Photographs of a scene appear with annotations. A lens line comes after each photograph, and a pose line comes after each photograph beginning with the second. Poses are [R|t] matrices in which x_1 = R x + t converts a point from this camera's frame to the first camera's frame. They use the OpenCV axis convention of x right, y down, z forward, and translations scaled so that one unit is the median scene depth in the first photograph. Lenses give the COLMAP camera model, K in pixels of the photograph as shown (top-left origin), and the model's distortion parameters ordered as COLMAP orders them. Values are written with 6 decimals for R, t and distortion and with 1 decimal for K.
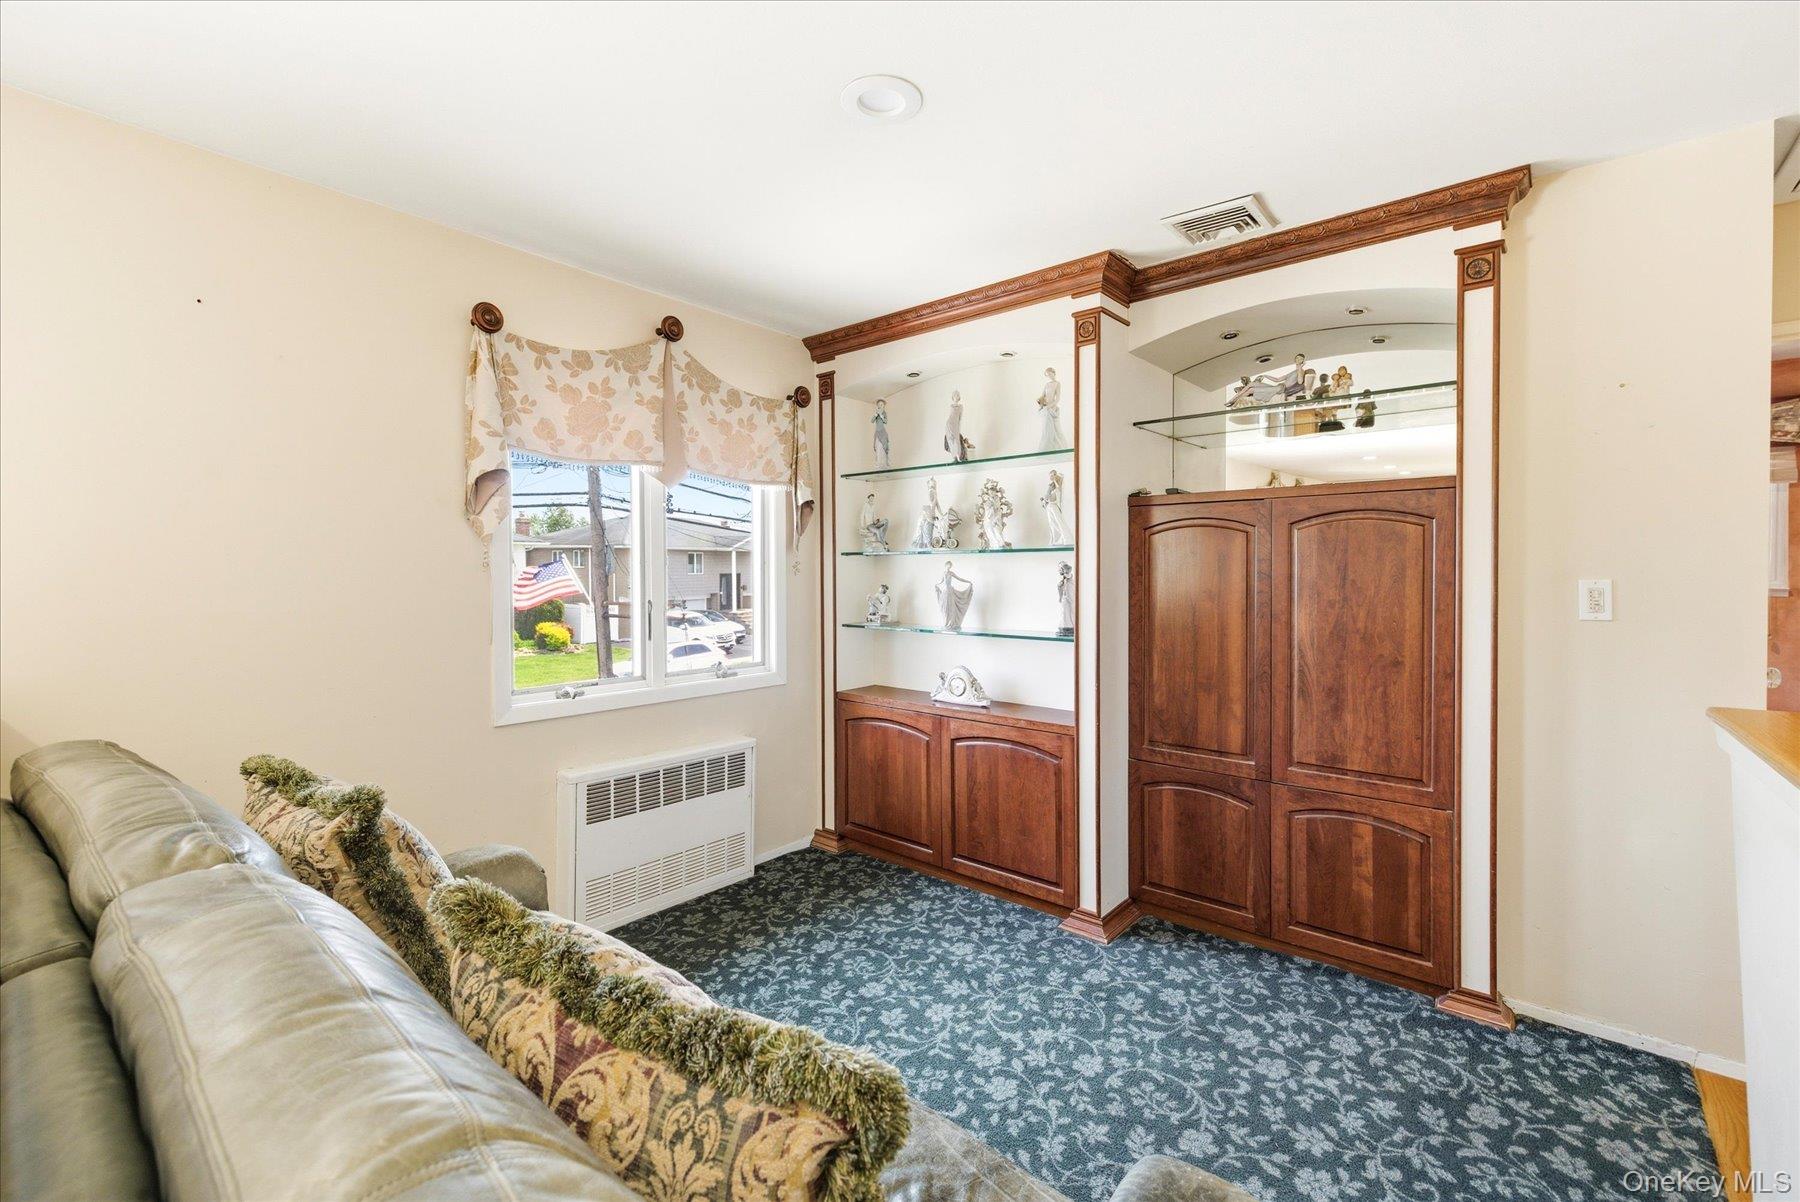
lens RADIAL K [[812.5, 0, 869.3], [0, 812.5, 584.4], [0, 0, 1]] dist [-0.002826, -0.000401]
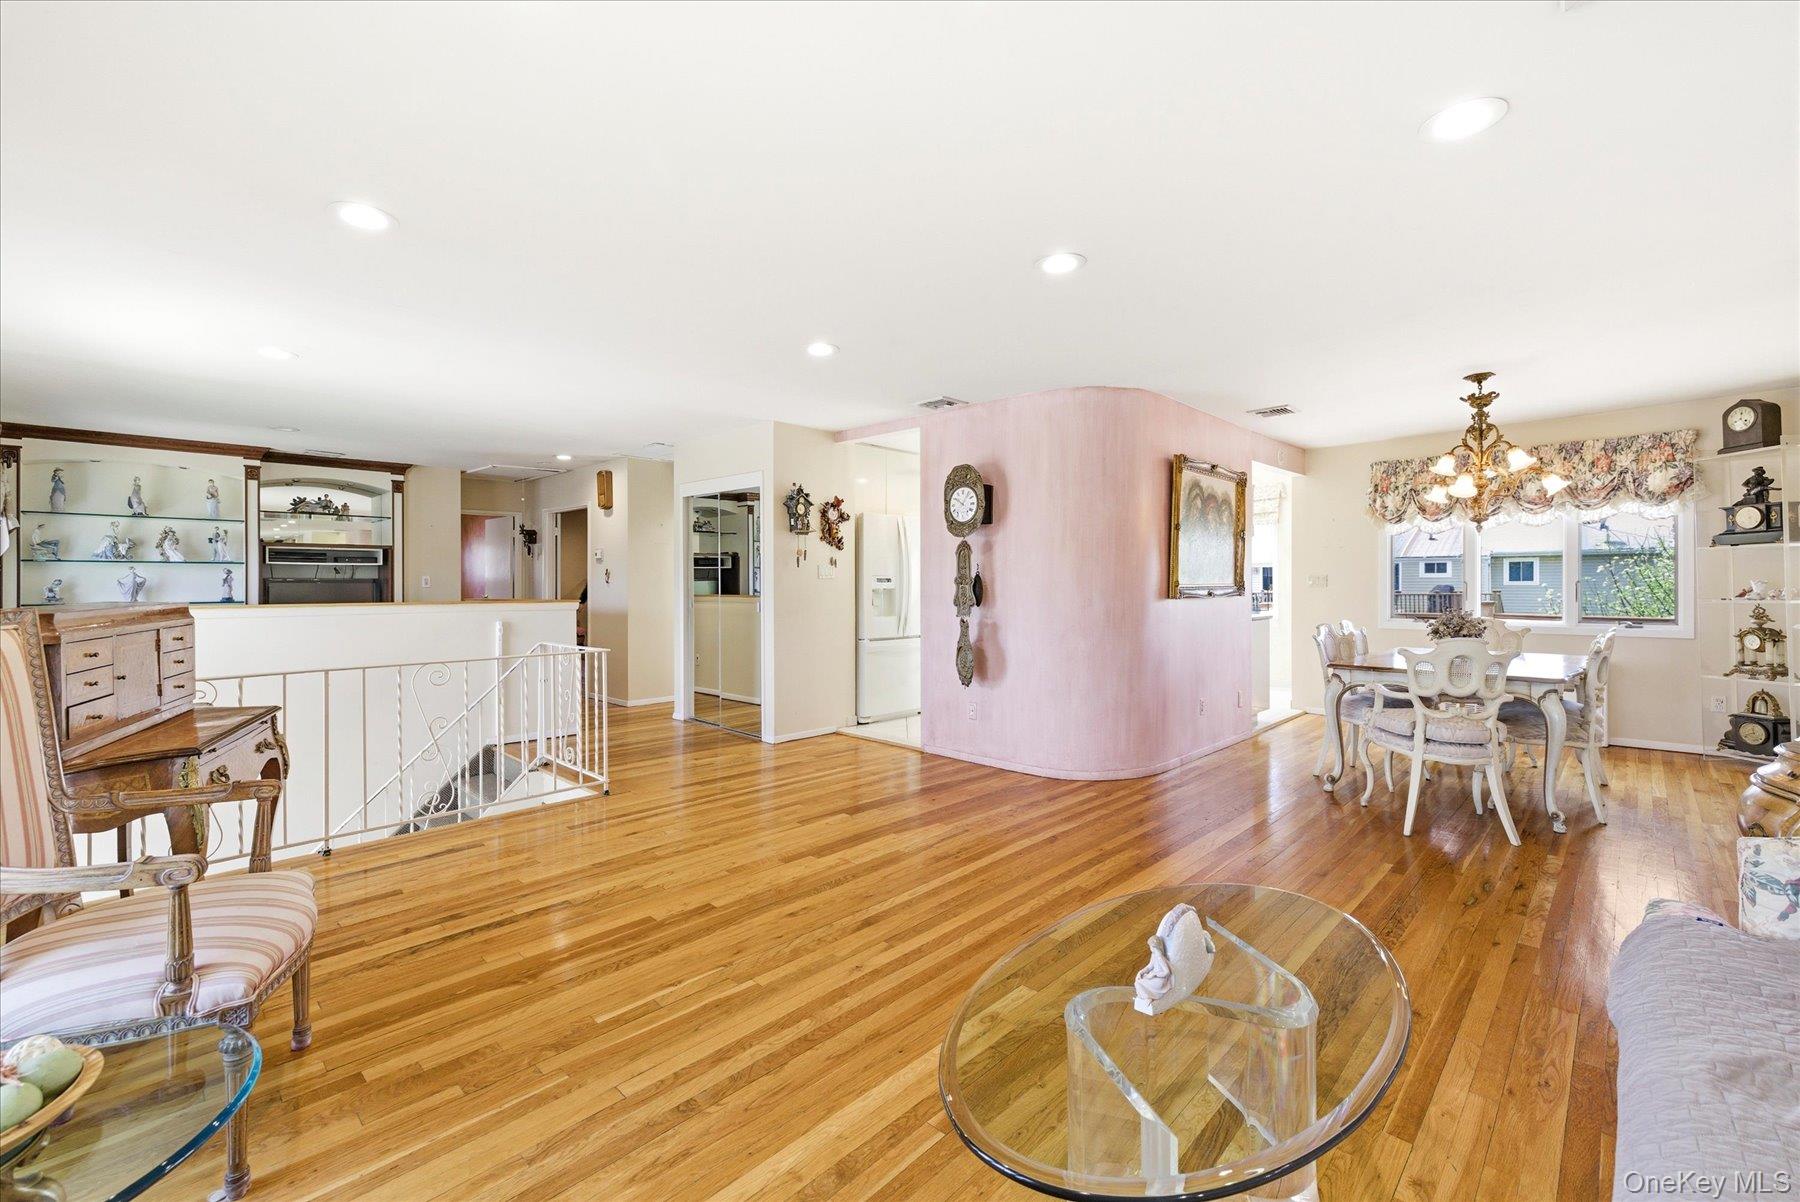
lens RADIAL K [[751.4, 0, 910.1], [0, 751.4, 590.4], [0, 0, 1]] dist [0.008037, -0.000222]
pose [[0.033788, -0.008669, 0.999391, -1.690388], [0.018055, 0.999804, 0.008063, 0.046846], [-0.999266, 0.017772, 0.033938, -0.911253]]
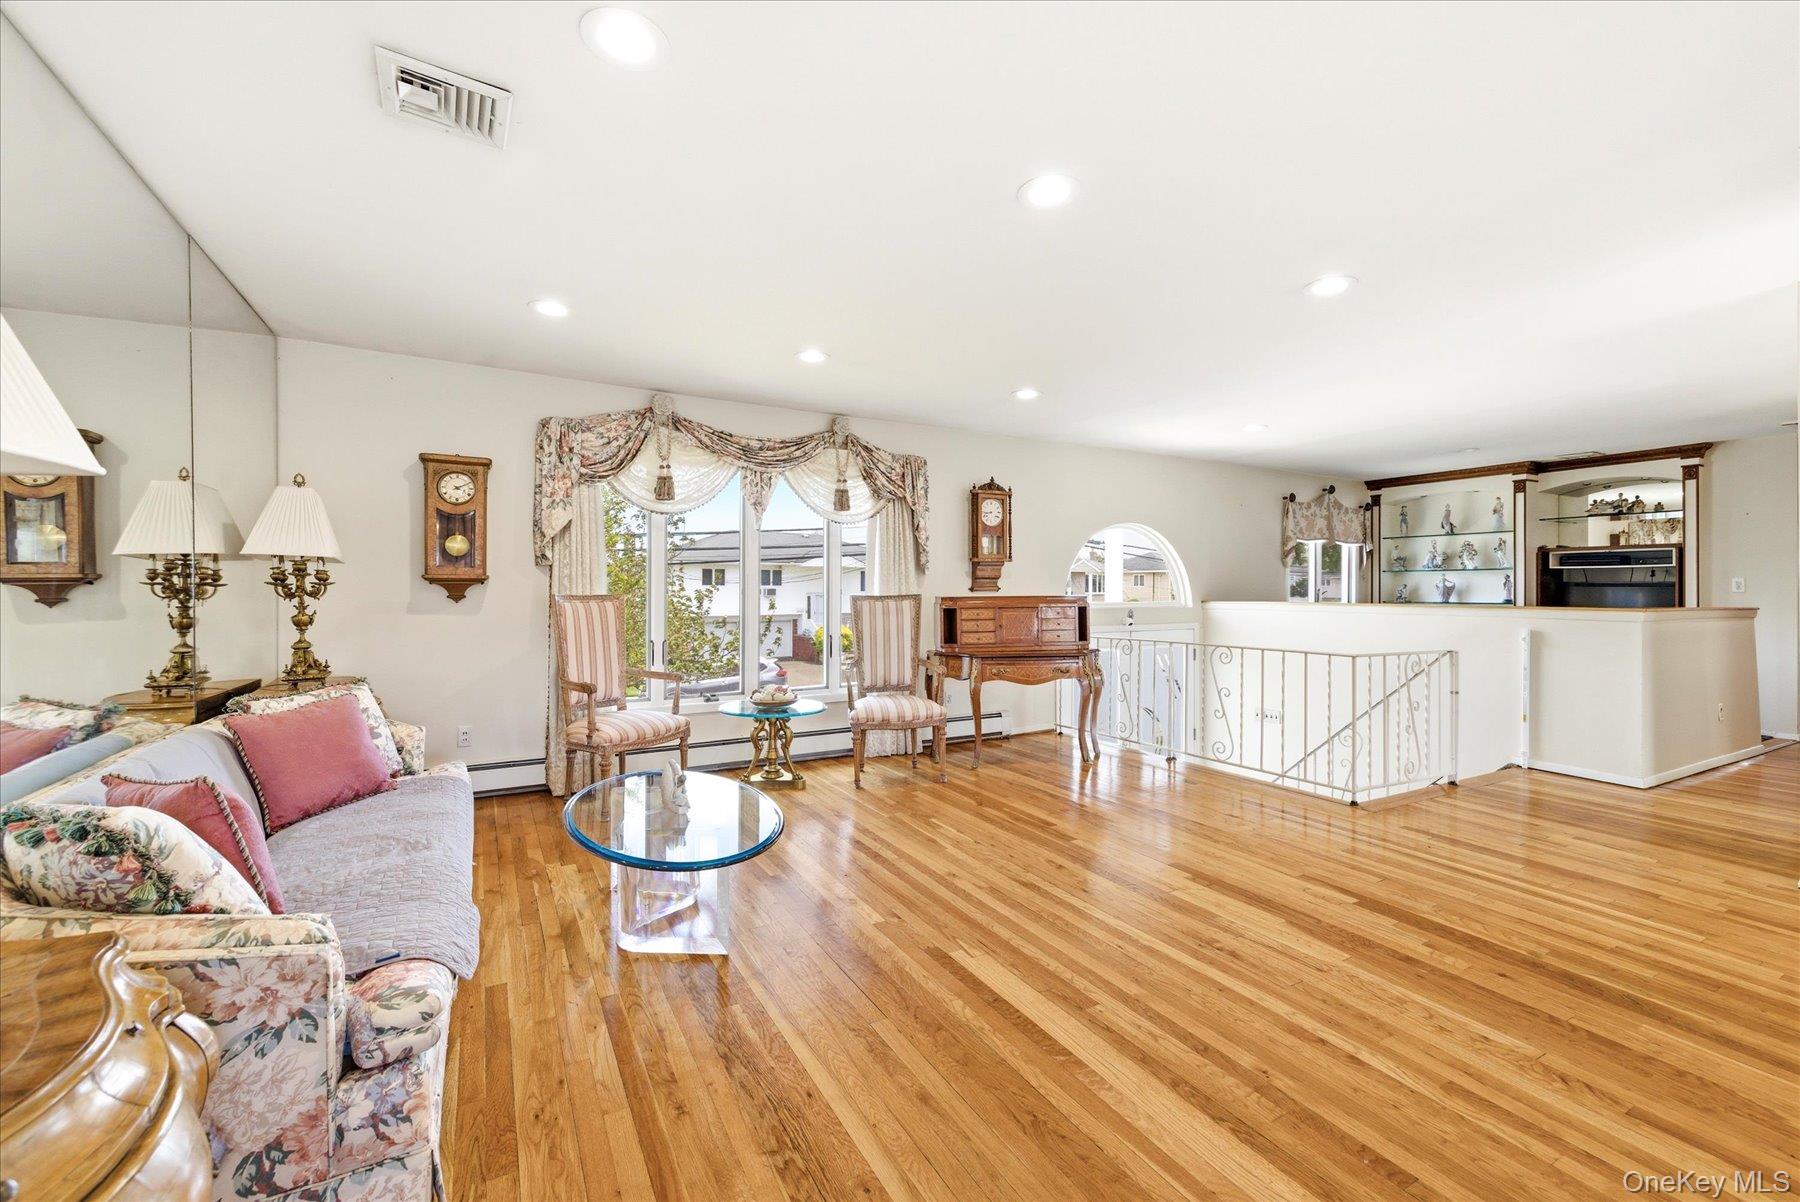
lens RADIAL K [[751.4, 0, 910.1], [0, 751.4, 590.4], [0, 0, 1]] dist [0.008037, -0.000222]
pose [[0.947158, 0.001523, -0.320765, -0.732718], [-0.005824, 0.999906, -0.012449, 0.061148], [0.320715, 0.013659, 0.947077, -1.752527]]
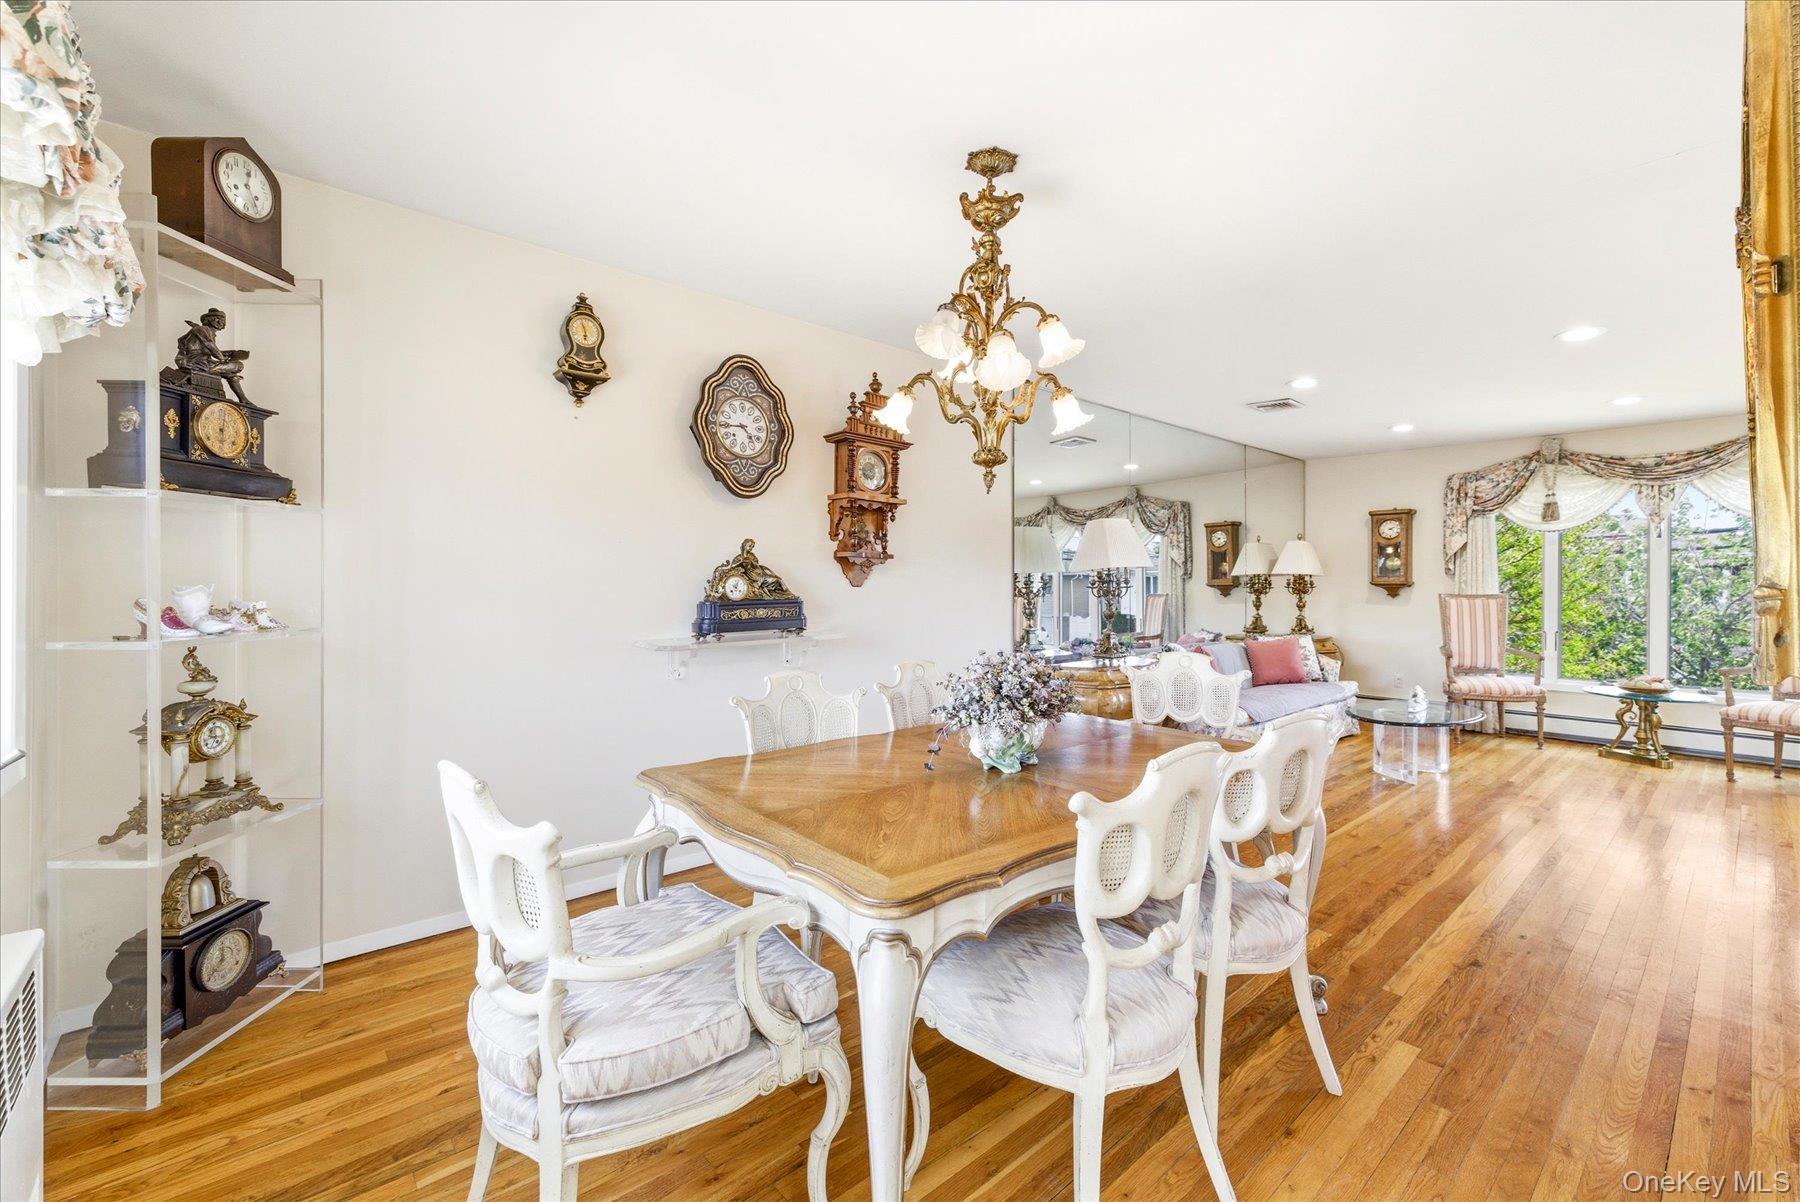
lens RADIAL K [[750.0, 0, 906.1], [0, 750.0, 589.1], [0, 0, 1]] dist [0.000026, -0.000034]
pose [[-0.121423, 0.001519, -0.992600, 0.346176], [-0.017941, 0.999832, 0.003725, 0.061189], [0.992439, 0.018260, -0.121375, -1.877325]]
